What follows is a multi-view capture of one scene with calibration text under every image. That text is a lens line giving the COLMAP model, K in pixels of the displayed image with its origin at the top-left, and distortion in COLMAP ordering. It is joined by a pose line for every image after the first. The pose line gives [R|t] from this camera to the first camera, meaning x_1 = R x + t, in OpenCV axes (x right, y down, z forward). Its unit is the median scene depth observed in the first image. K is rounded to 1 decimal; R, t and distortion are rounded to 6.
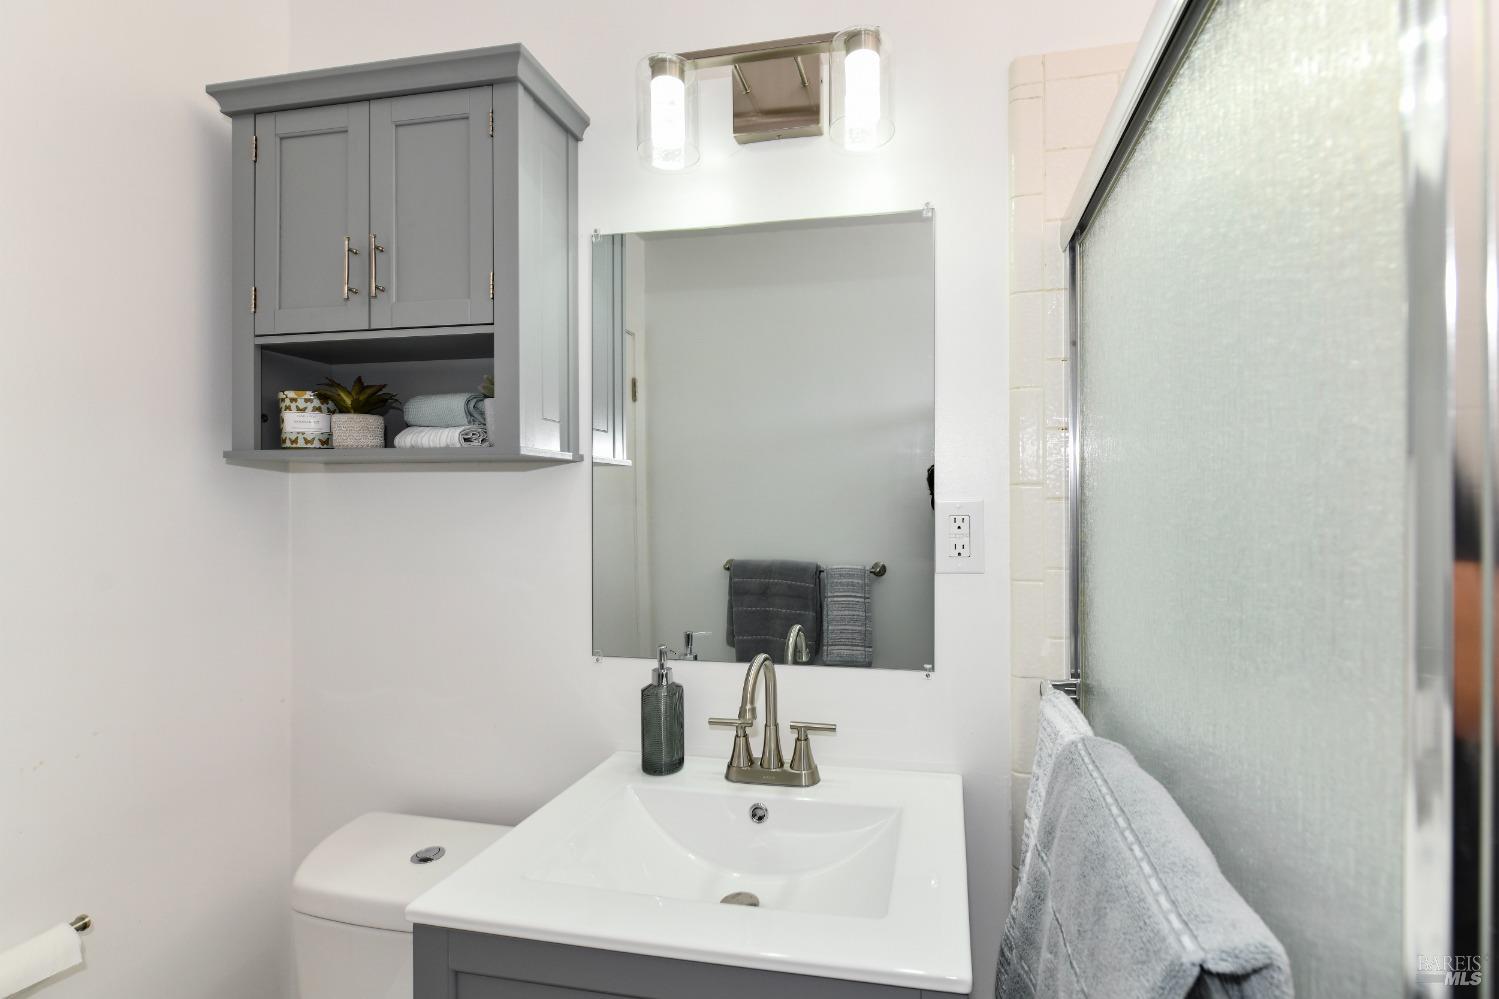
lens RADIAL K [[605.9, 0, 748.8], [0, 605.9, 500.8], [0, 0, 1]] dist [0.002697, 0.000007]
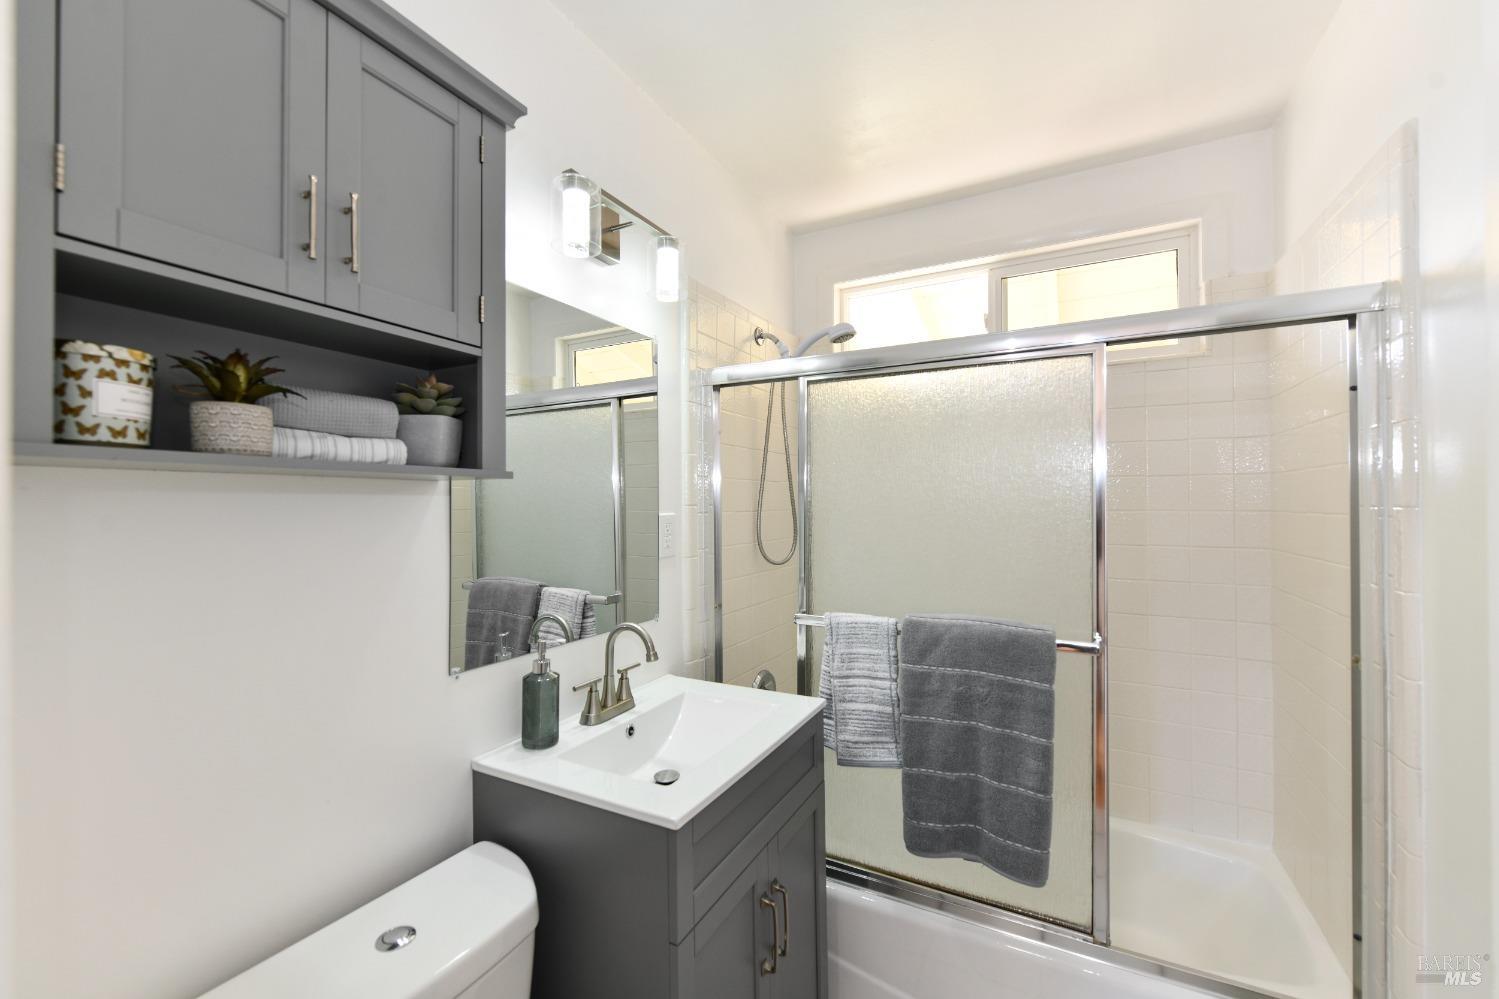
lens RADIAL K [[605.9, 0, 746.8], [0, 605.9, 498.4], [0, 0, 1]] dist [0.002697, 0.000007]
pose [[0.304033, 0.005787, 0.952644, -1.123995], [0.008256, 0.999928, -0.008709, -0.024843], [-0.952626, 0.010513, 0.303963, 0.247213]]
